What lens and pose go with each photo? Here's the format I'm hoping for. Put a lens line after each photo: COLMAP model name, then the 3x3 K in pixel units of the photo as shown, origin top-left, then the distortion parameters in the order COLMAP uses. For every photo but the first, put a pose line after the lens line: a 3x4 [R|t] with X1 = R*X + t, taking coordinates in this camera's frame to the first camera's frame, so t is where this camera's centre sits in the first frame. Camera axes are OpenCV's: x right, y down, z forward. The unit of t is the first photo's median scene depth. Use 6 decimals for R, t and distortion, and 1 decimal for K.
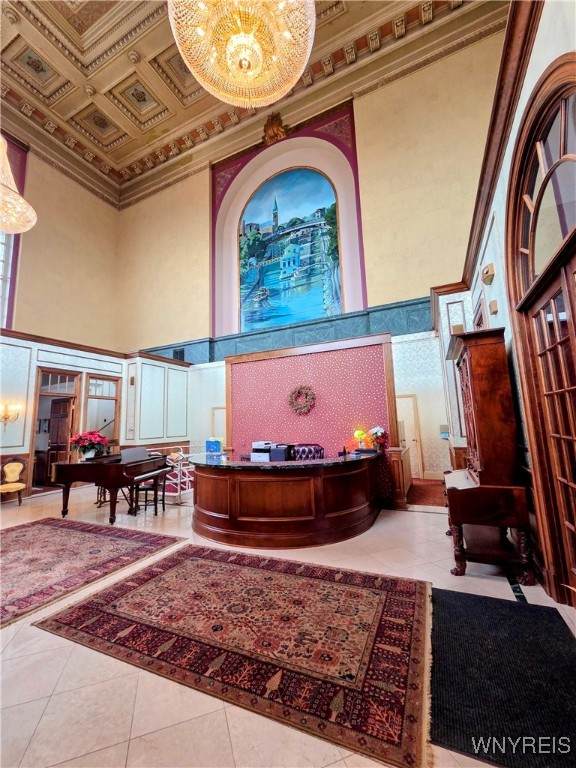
lens RADIAL K [[311.3, 0, 287.3], [0, 311.3, 381.9], [0, 0, 1]] dist [0.000674, -0.001108]
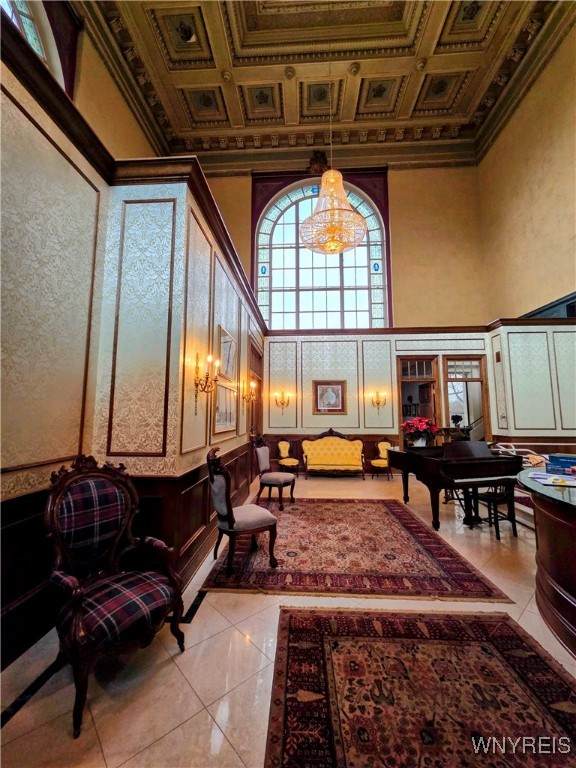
lens RADIAL K [[311.3, 0, 286.3], [0, 311.3, 381.4], [0, 0, 1]] dist [0.000674, -0.001108]
pose [[0.371857, -0.065366, -0.925986, 0.110907], [0.113030, 0.993284, -0.024726, 0.043439], [0.921383, -0.095470, 0.376748, 0.429873]]
